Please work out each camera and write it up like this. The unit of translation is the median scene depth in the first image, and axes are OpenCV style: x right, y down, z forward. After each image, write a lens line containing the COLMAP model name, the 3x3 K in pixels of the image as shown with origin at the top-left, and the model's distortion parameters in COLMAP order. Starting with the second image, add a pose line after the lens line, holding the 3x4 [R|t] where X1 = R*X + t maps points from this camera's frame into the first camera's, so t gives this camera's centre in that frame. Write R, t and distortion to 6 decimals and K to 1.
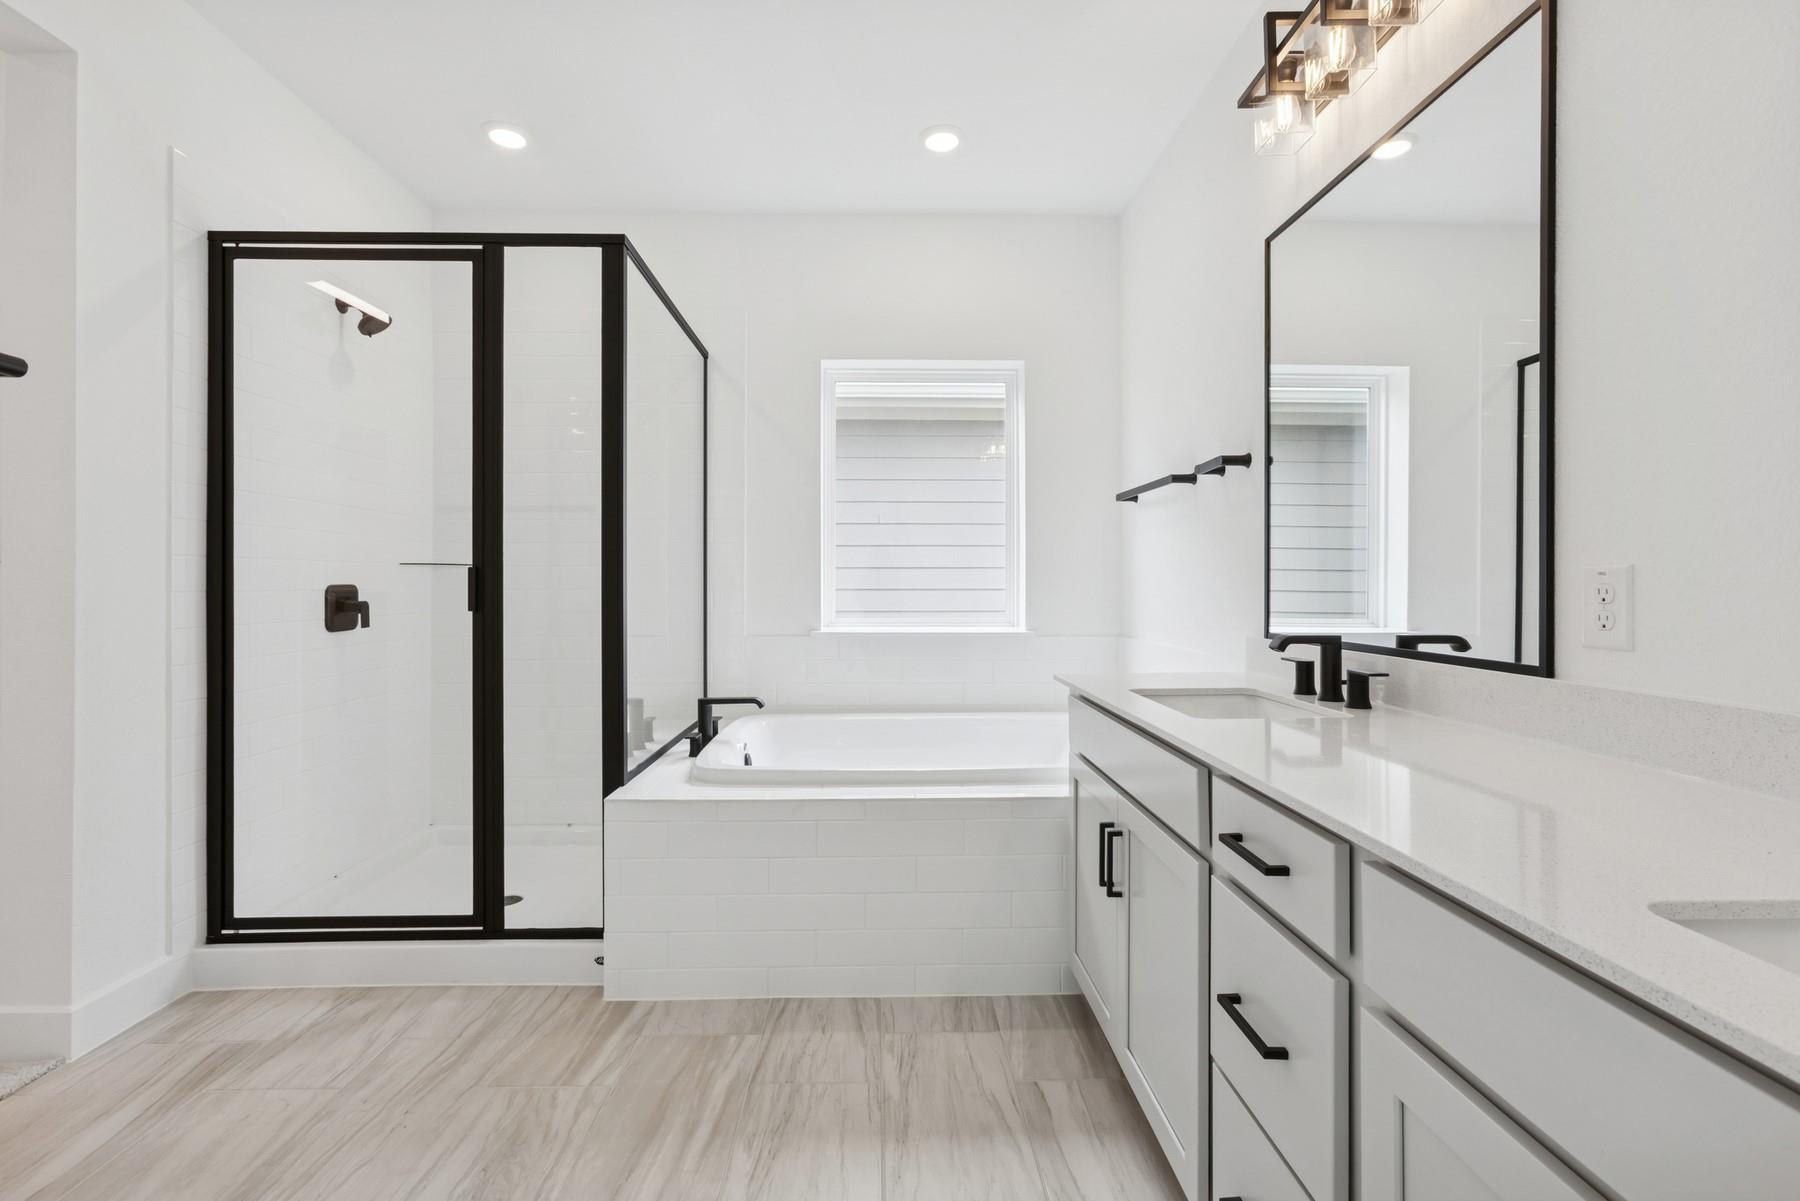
lens RADIAL K [[809.4, 0, 897.6], [0, 809.4, 585.7], [0, 0, 1]] dist [-0.017712, 0.011799]
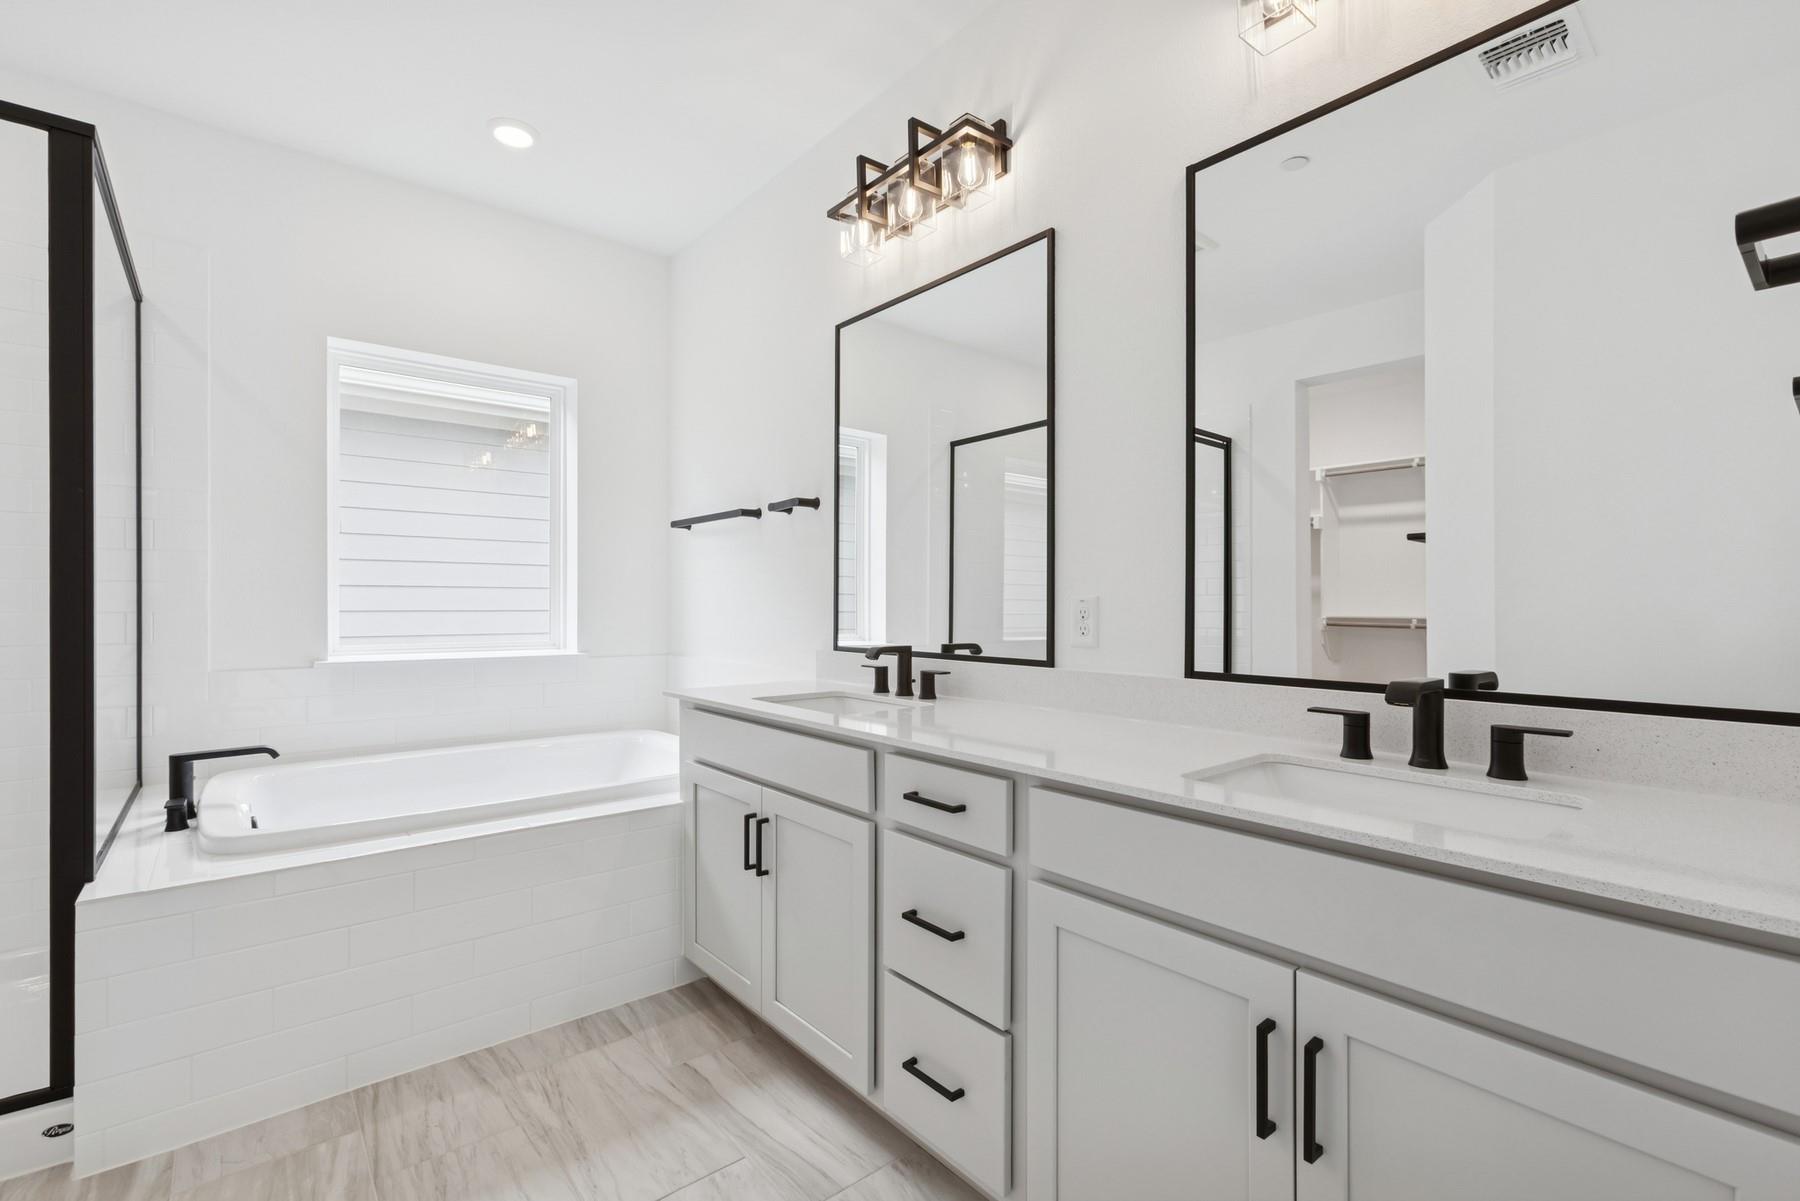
lens RADIAL K [[809.4, 0, 897.4], [0, 809.4, 611.2], [0, 0, 1]] dist [-0.017712, 0.011799]
pose [[0.783097, -0.004014, 0.621887, -0.254465], [-0.000686, 0.999973, 0.007319, -0.003885], [-0.621900, -0.006158, 0.783073, -0.027355]]
